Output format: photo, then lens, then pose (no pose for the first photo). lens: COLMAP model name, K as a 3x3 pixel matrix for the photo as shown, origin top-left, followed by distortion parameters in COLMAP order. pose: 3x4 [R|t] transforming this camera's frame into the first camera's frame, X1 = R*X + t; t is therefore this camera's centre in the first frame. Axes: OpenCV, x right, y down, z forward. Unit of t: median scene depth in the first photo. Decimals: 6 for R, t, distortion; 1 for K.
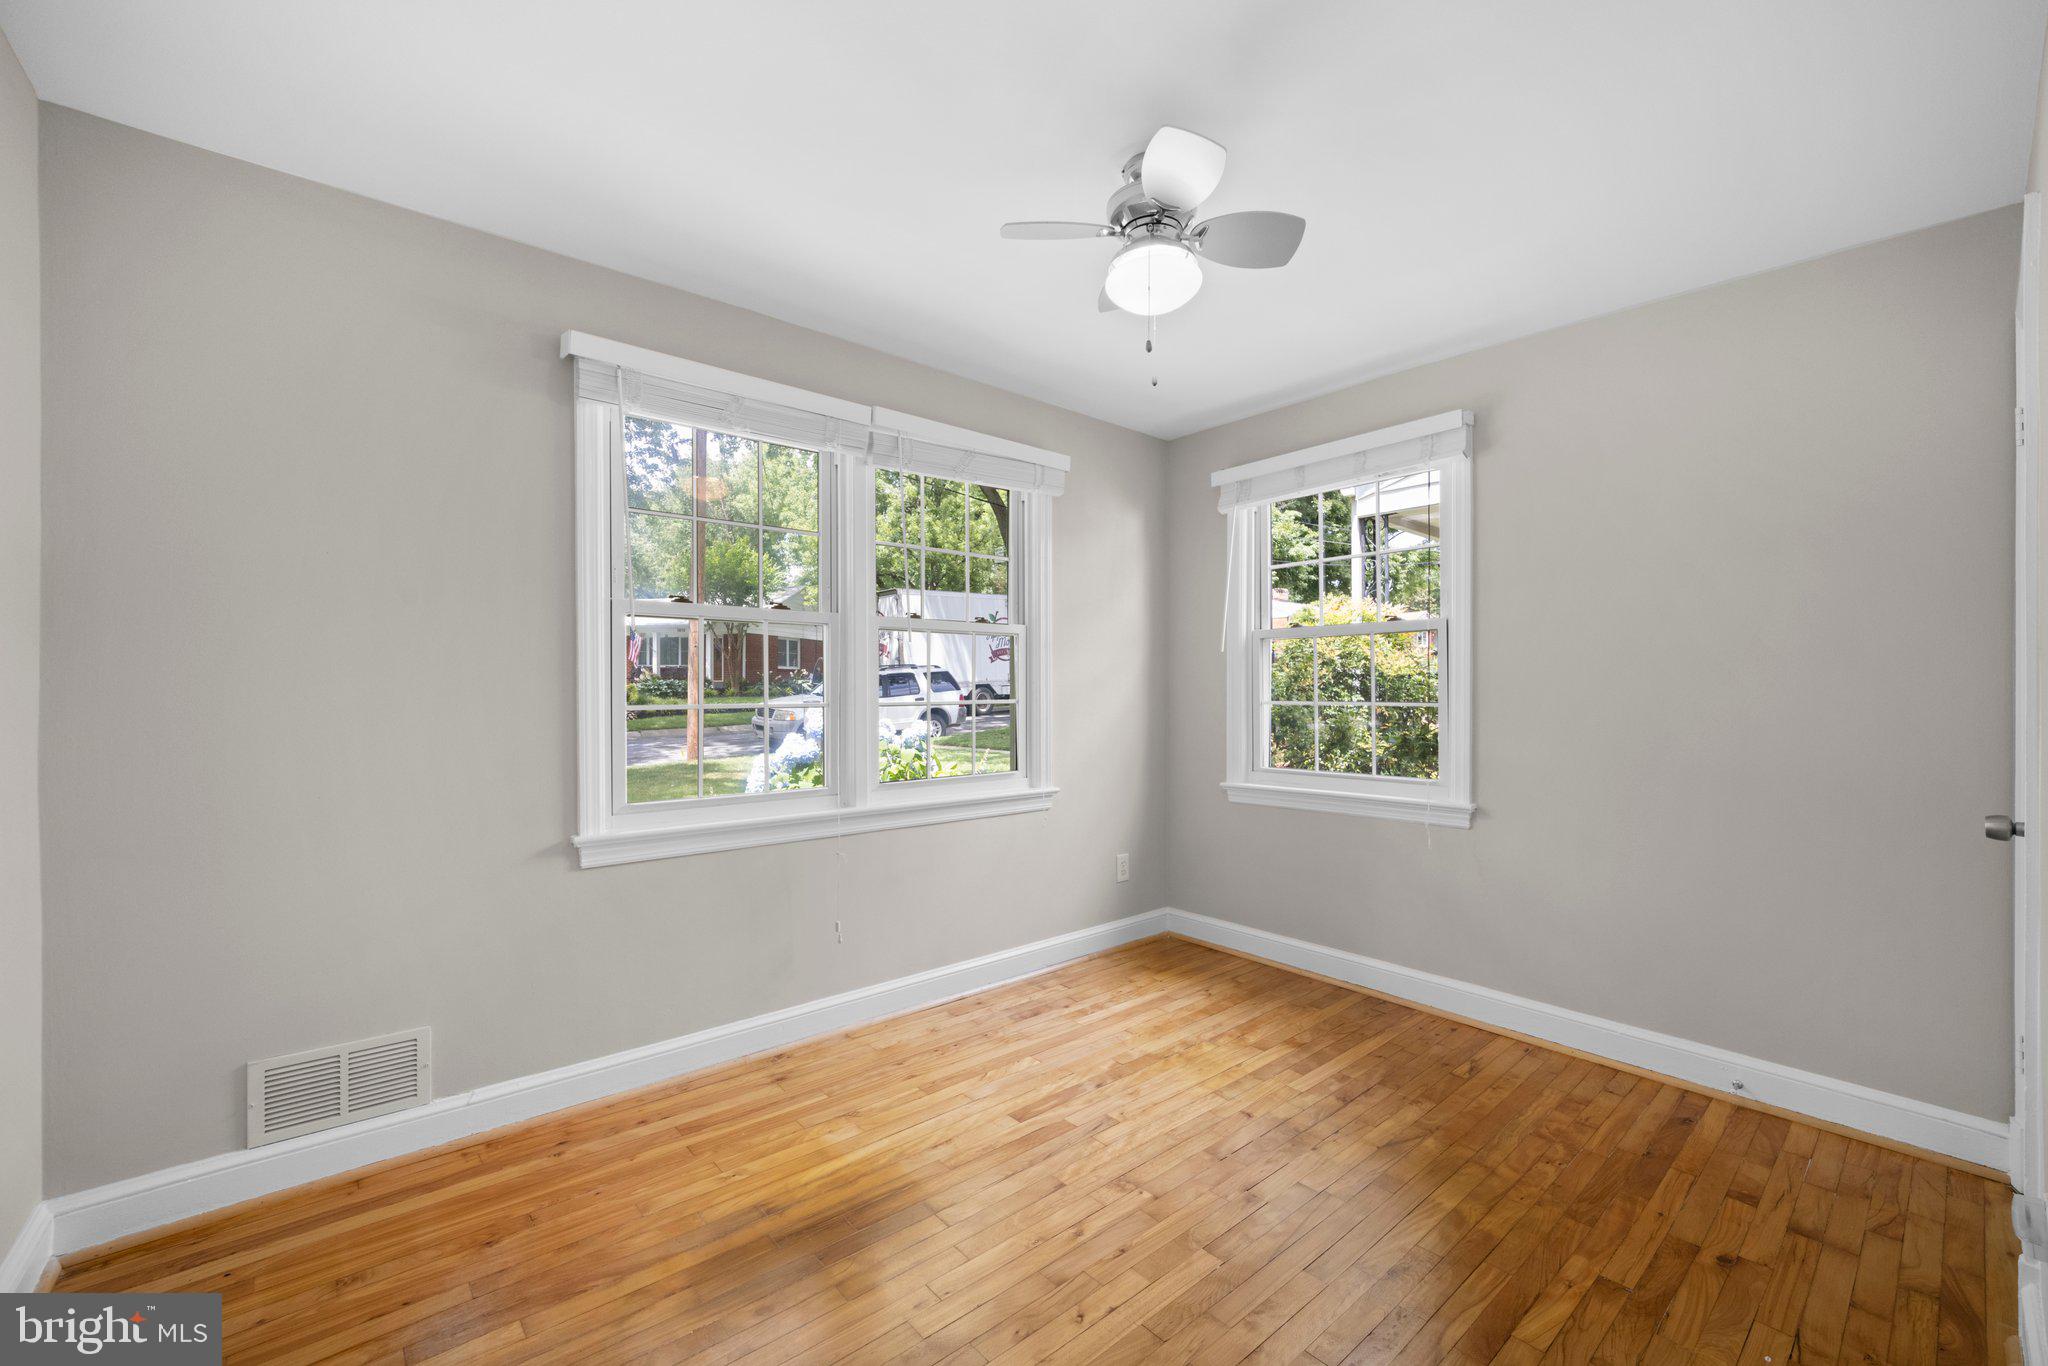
lens RADIAL K [[836.0, 0, 1035.1], [0, 836.0, 691.6], [0, 0, 1]] dist [-0.016529, -0.001039]
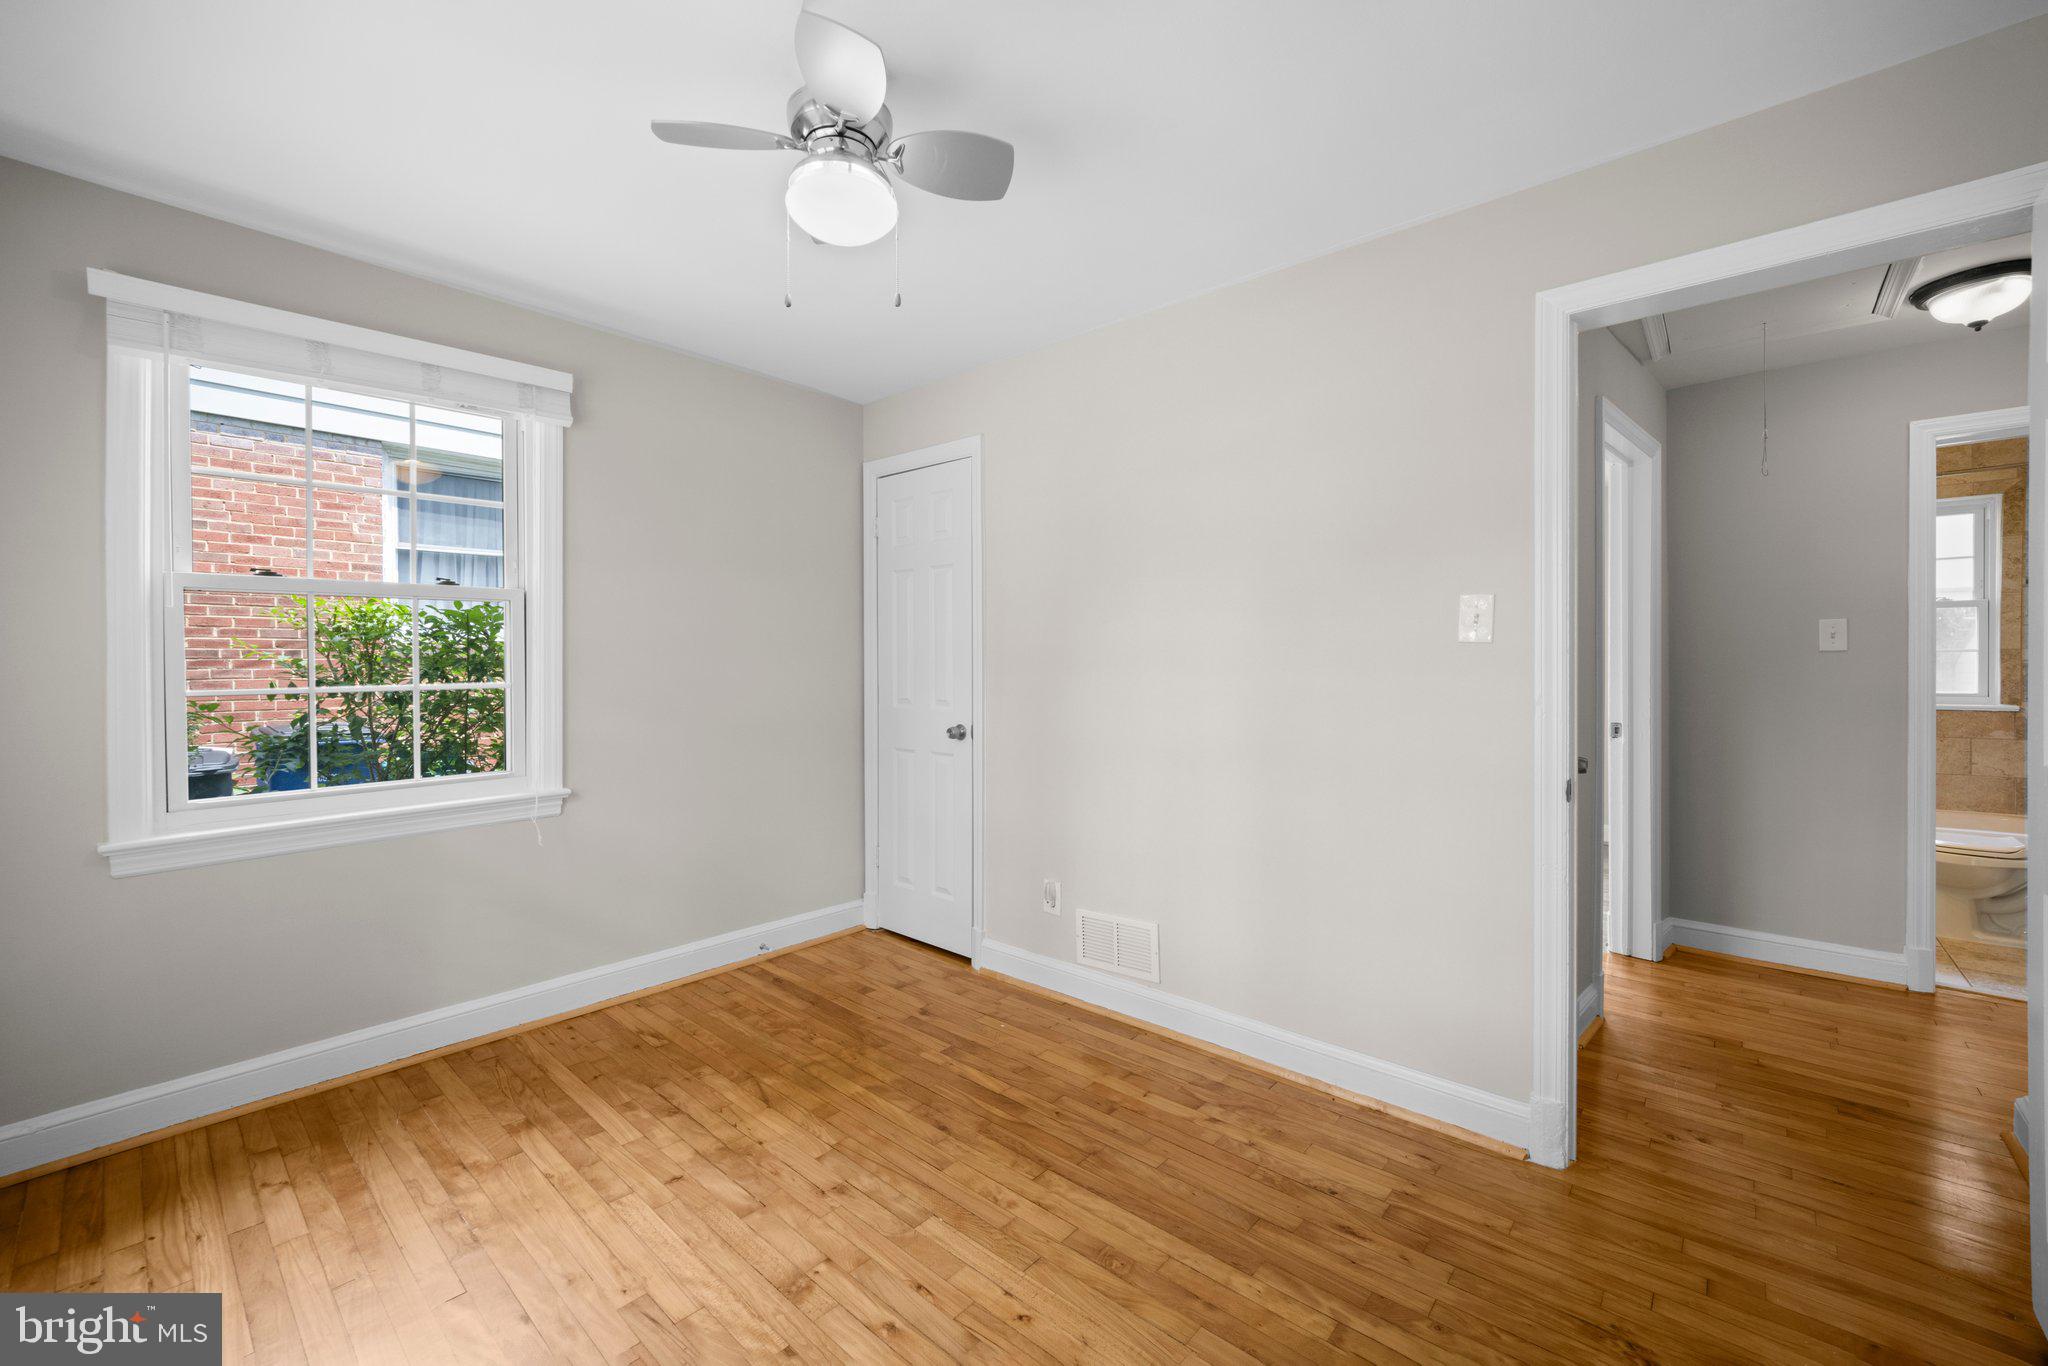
lens RADIAL K [[817.3, 0, 1027.7], [0, 817.3, 664.5], [0, 0, 1]] dist [-0.000769, -0.000694]
pose [[-0.131910, -0.011177, 0.991199, -0.581925], [0.005618, 0.999912, 0.012023, -0.018439], [-0.991246, 0.007155, -0.131836, 0.725594]]
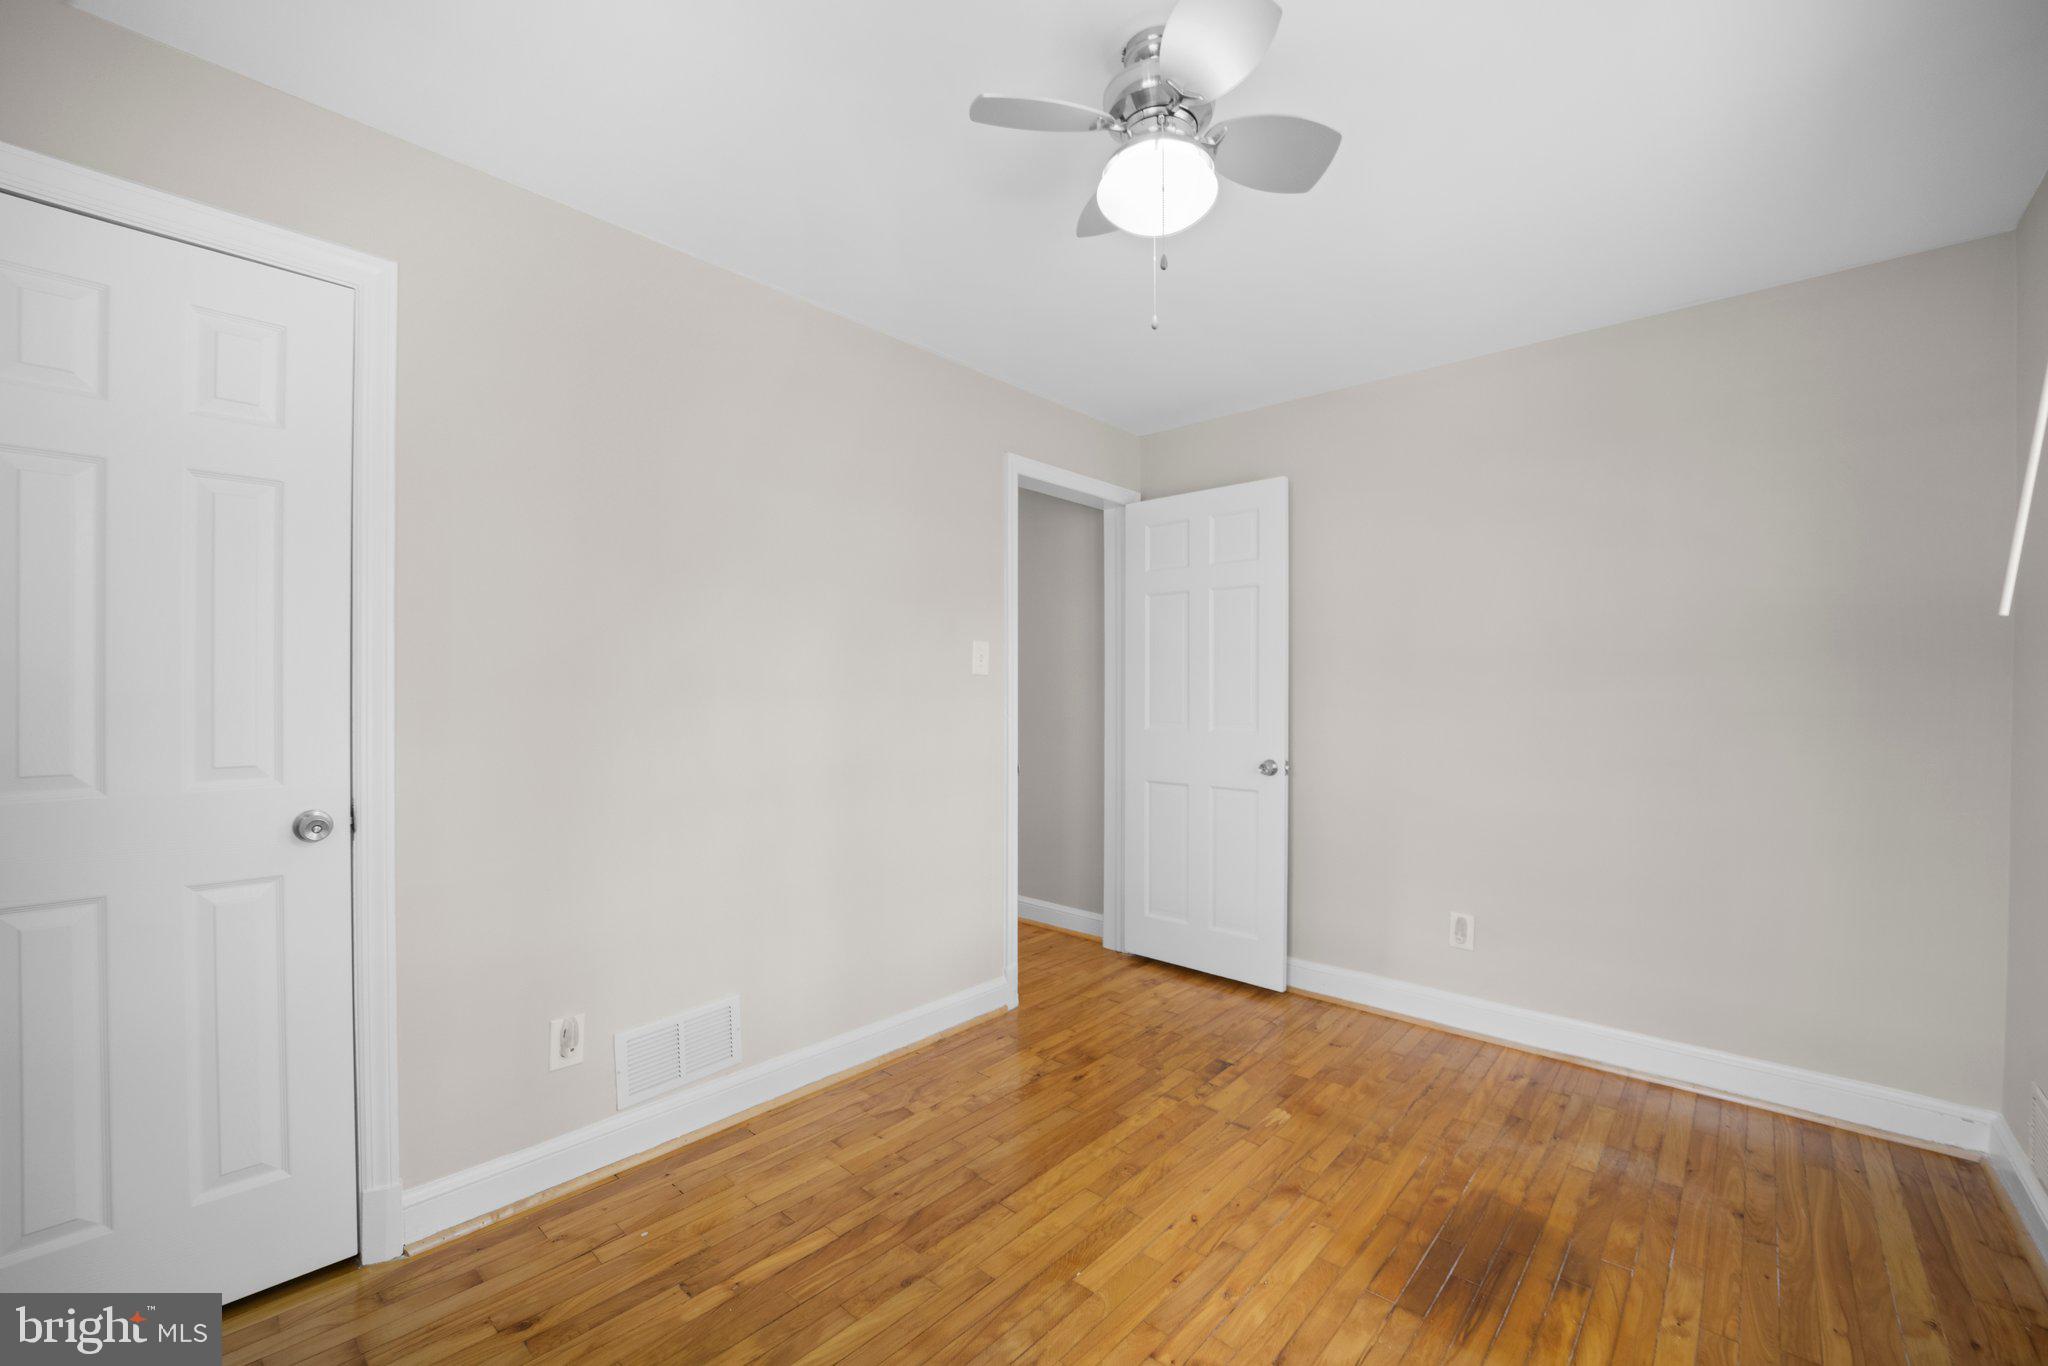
lens RADIAL K [[836.0, 0, 1022.8], [0, 836.0, 681.0], [0, 0, 1]] dist [-0.016529, -0.001039]
pose [[-0.993398, -0.012407, -0.114046, 0.292078], [-0.011822, 0.999913, -0.005809, -0.011805], [0.114108, -0.004422, -0.993458, 1.414164]]
